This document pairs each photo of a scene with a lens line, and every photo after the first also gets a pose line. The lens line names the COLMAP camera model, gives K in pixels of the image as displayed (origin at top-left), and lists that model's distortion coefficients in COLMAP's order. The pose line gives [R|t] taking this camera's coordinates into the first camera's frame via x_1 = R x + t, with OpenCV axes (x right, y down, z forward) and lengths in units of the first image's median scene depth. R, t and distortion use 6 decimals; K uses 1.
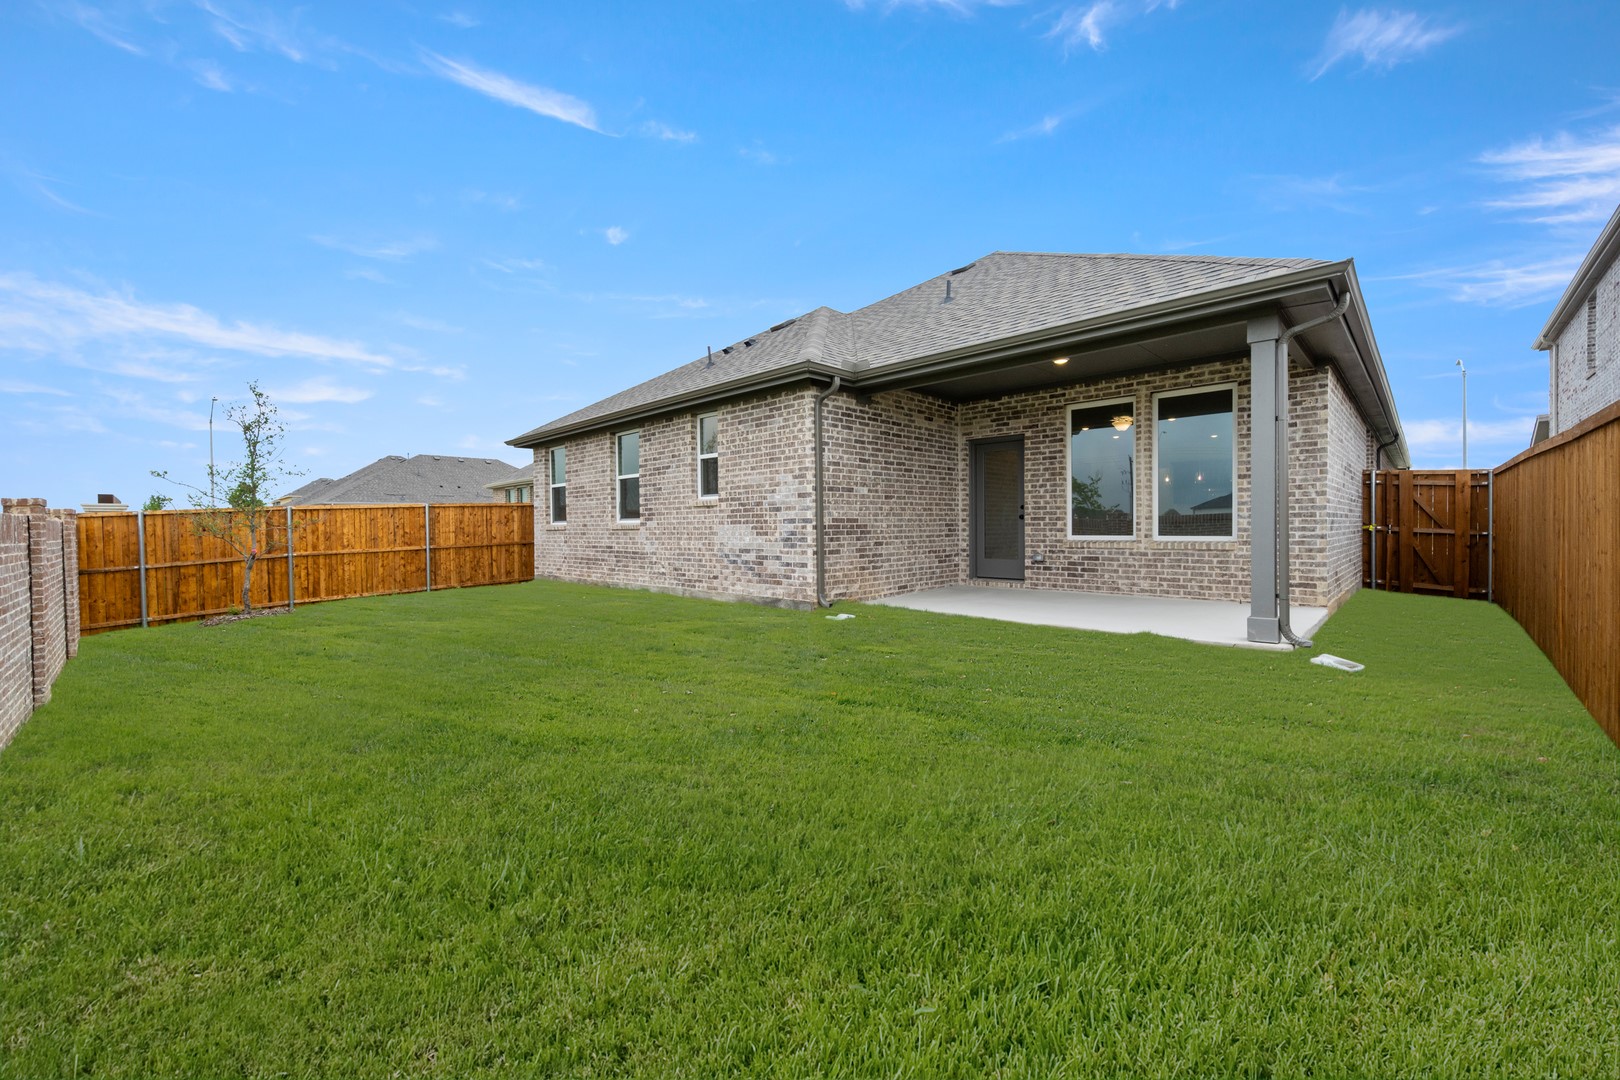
lens RADIAL K [[635.9, 0, 811.9], [0, 635.9, 533.7], [0, 0, 1]] dist [0.000352, -0.000395]
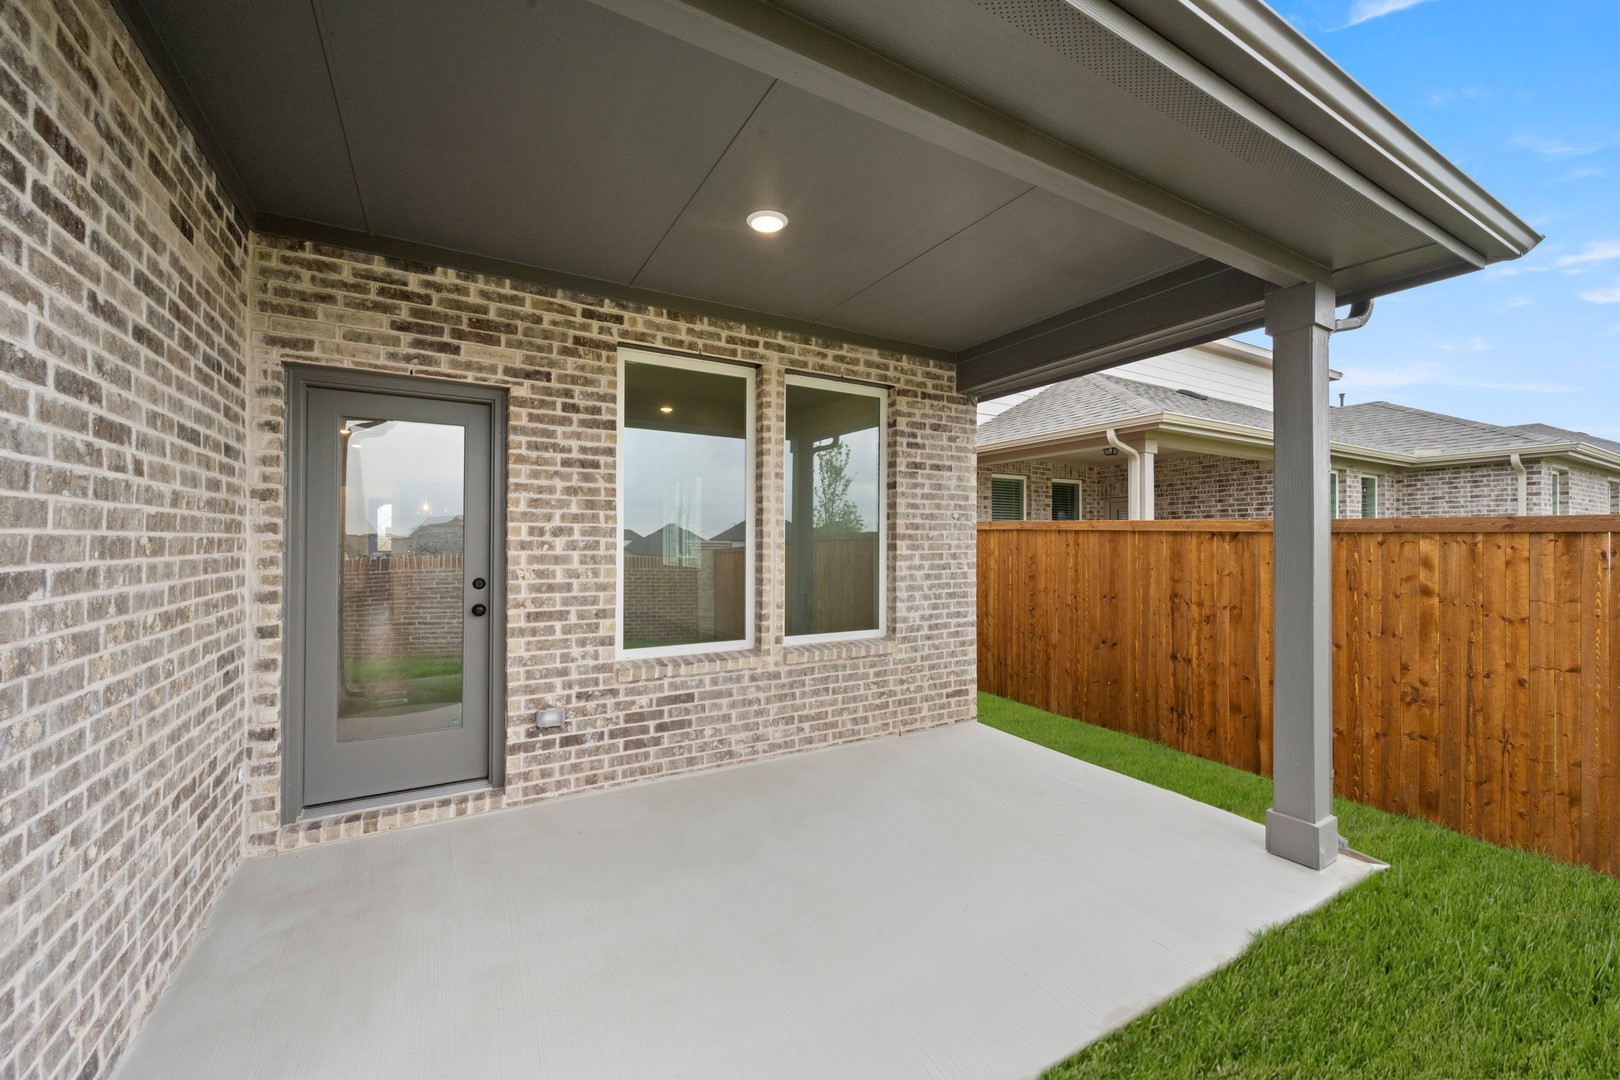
lens RADIAL K [[635.9, 0, 813.7], [0, 635.9, 538.4], [0, 0, 1]] dist [0.000352, -0.000395]
pose [[0.268848, 0.018629, 0.963003, 0.028145], [0.008166, 0.999733, -0.021620, -0.065287], [-0.963148, 0.013676, 0.268624, 0.791956]]
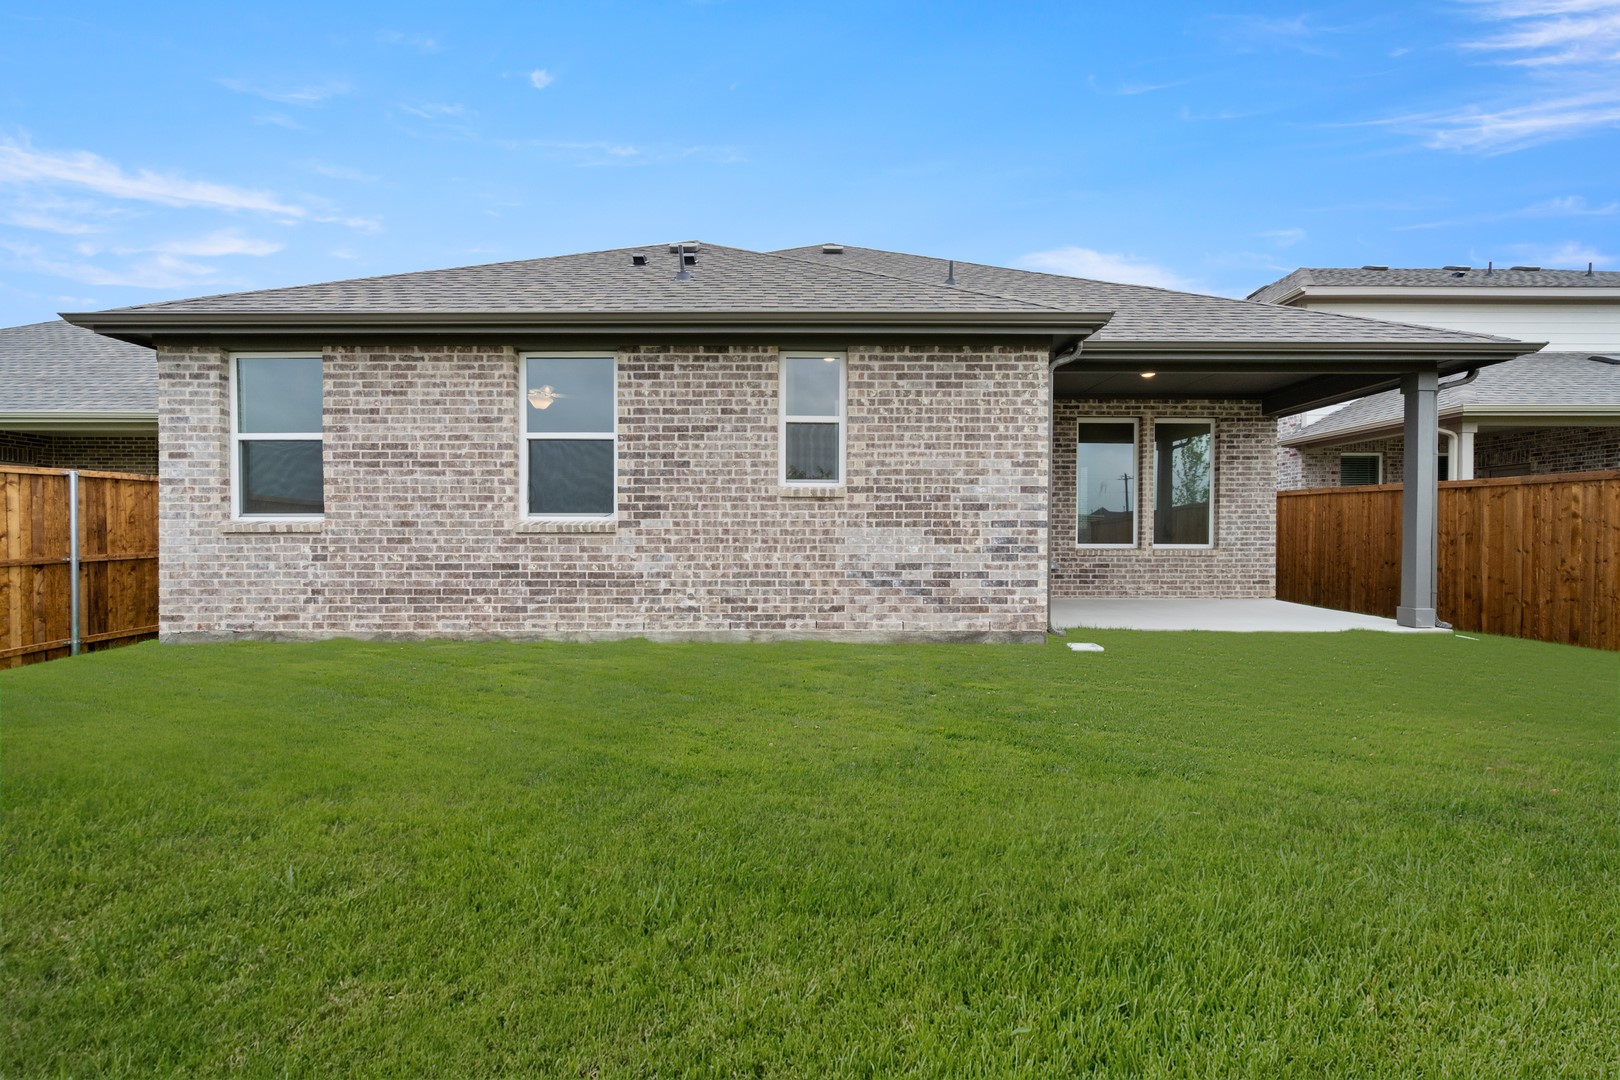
lens RADIAL K [[635.9, 0, 810.7], [0, 635.9, 539.4], [0, 0, 1]] dist [0.000352, -0.000395]
pose [[0.718202, 0.005341, 0.695814, -0.651516], [-0.000884, 0.999977, -0.006764, 0.002958], [-0.695834, 0.004243, 0.718190, 0.583078]]
